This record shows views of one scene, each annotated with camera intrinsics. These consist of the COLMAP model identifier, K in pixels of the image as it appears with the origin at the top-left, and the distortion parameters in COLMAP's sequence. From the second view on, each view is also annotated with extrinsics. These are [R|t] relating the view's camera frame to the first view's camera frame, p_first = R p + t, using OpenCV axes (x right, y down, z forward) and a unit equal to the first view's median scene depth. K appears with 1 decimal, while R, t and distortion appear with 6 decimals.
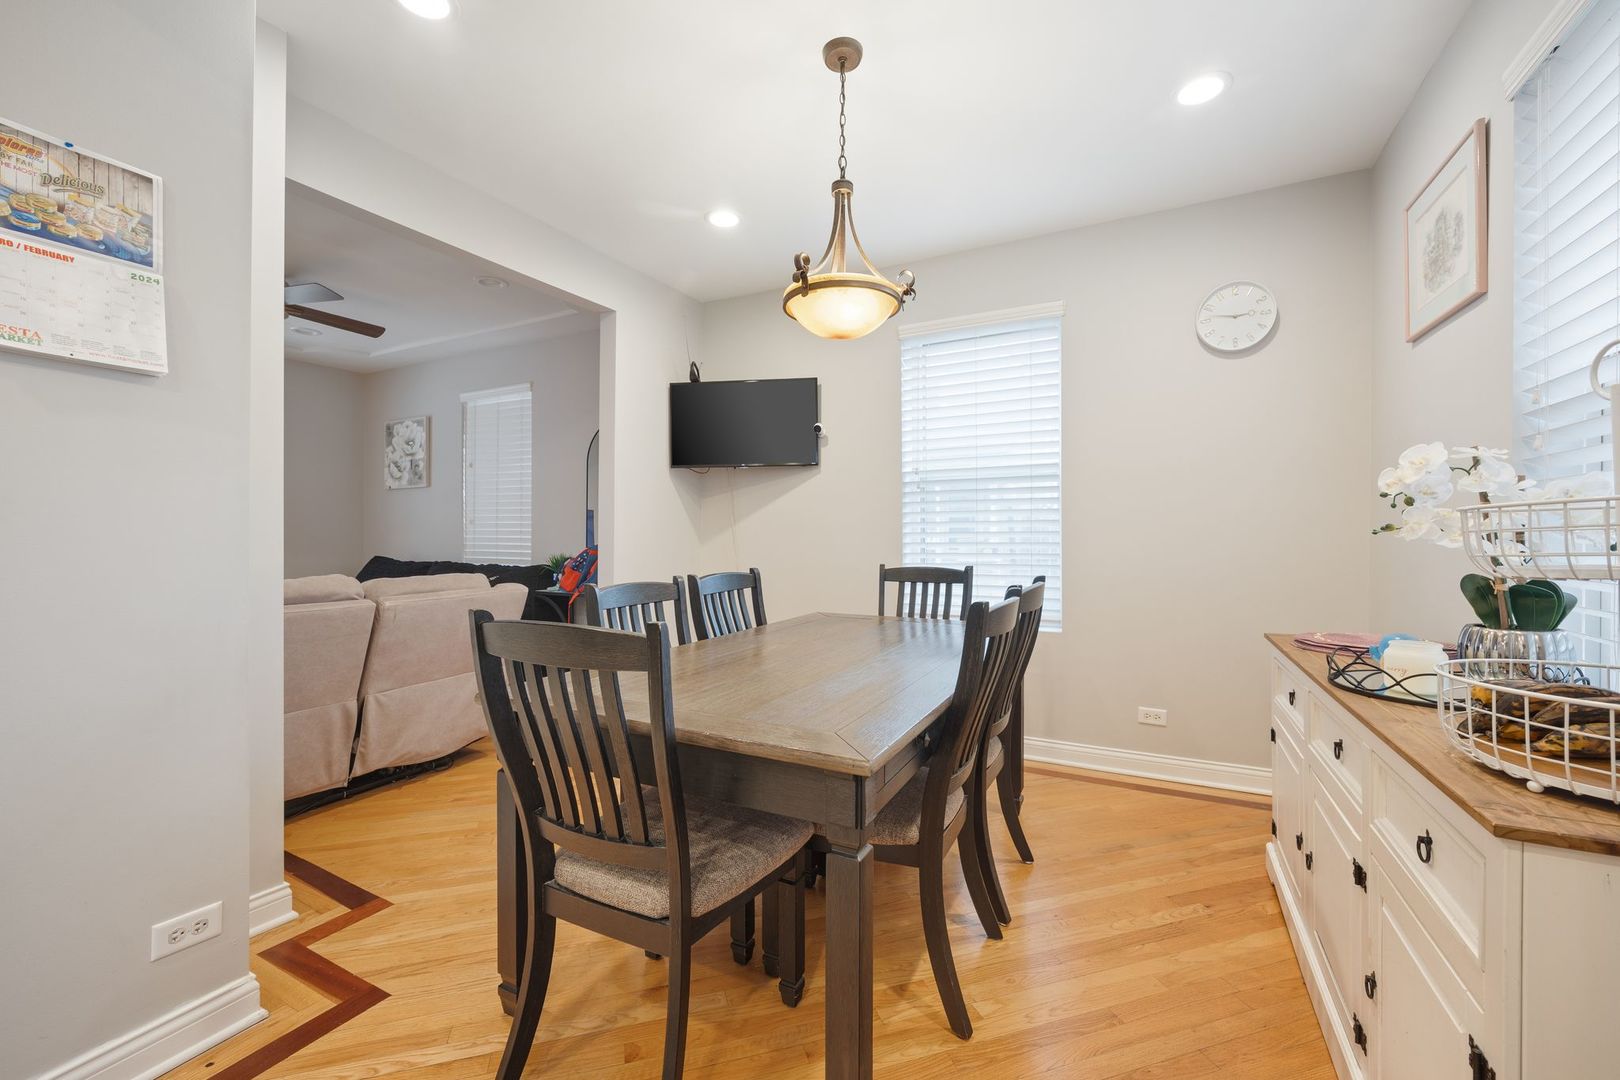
lens RADIAL K [[656.0, 0, 804.1], [0, 656.0, 536.1], [0, 0, 1]] dist [-0.000101, -0.001200]
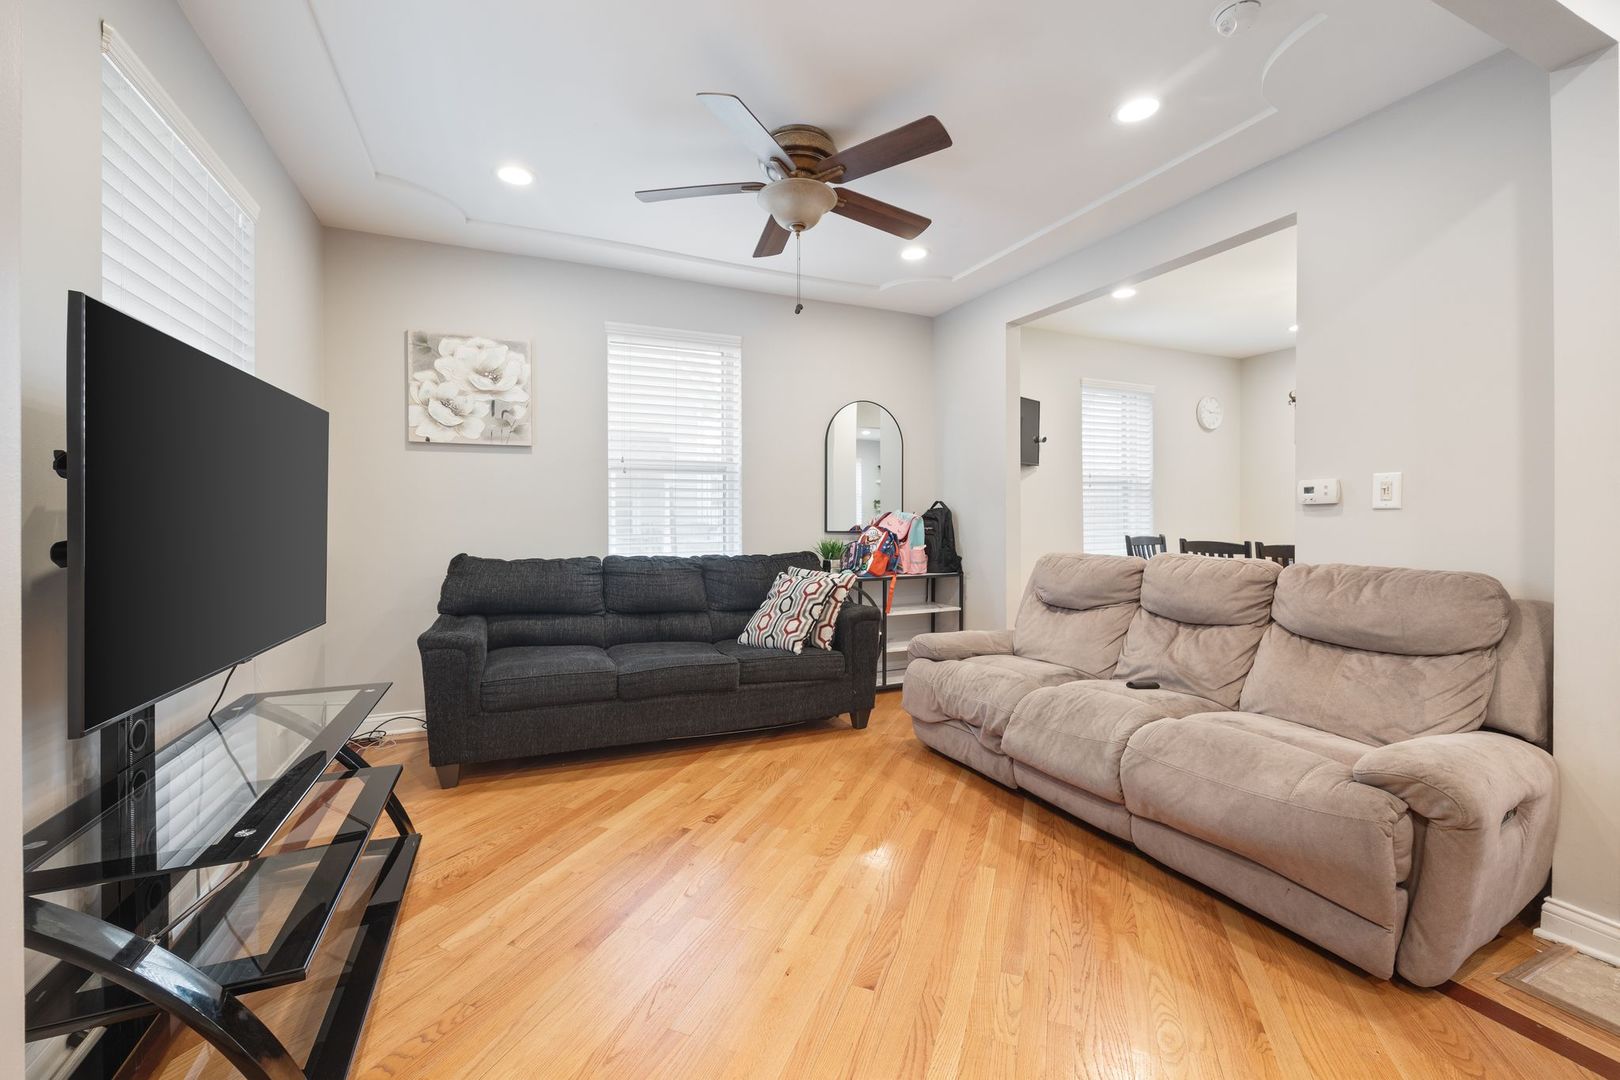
lens RADIAL K [[656.0, 0, 803.8], [0, 656.0, 516.8], [0, 0, 1]] dist [-0.000101, -0.001200]
pose [[0.619678, 0.006069, 0.784832, -0.904582], [0.008864, 0.999852, -0.014731, 0.007668], [-0.784806, 0.016085, 0.619533, 0.371589]]
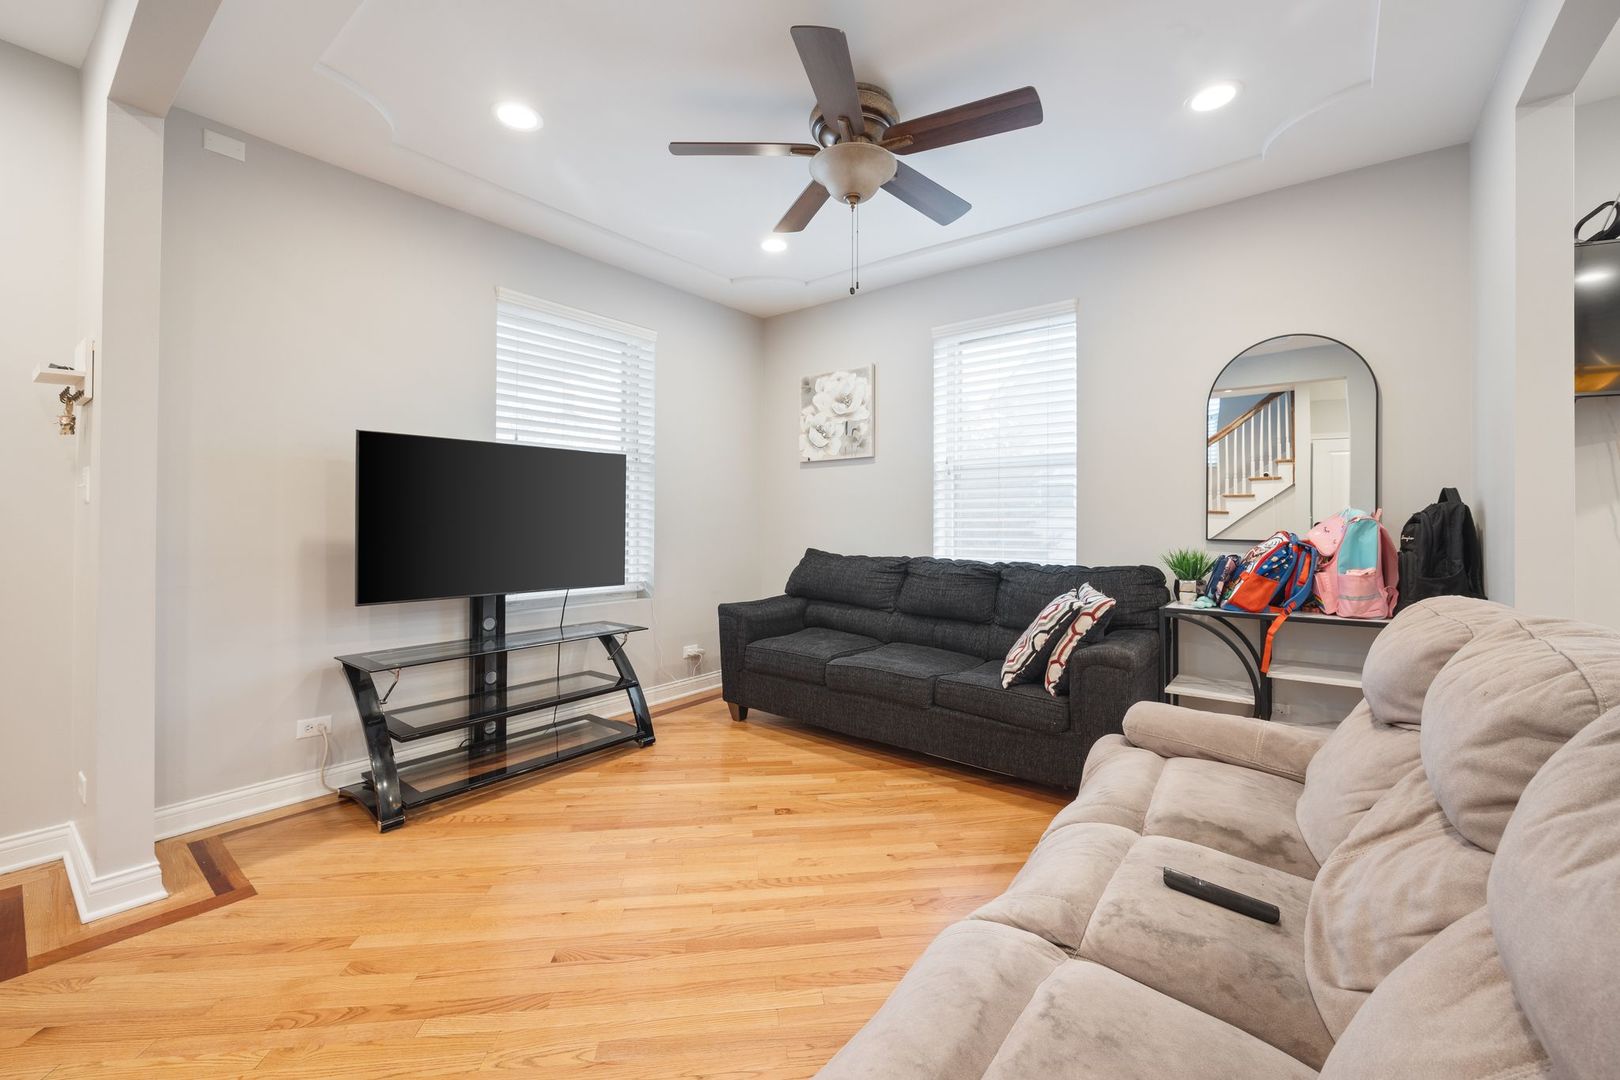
lens RADIAL K [[656.0, 0, 813.6], [0, 656.0, 514.6], [0, 0, 1]] dist [-0.000101, -0.001200]
pose [[0.984077, 0.001331, -0.177740, -0.498578], [-0.005101, 0.999772, -0.020753, 0.006661], [0.177672, 0.021329, 0.983859, 0.248029]]
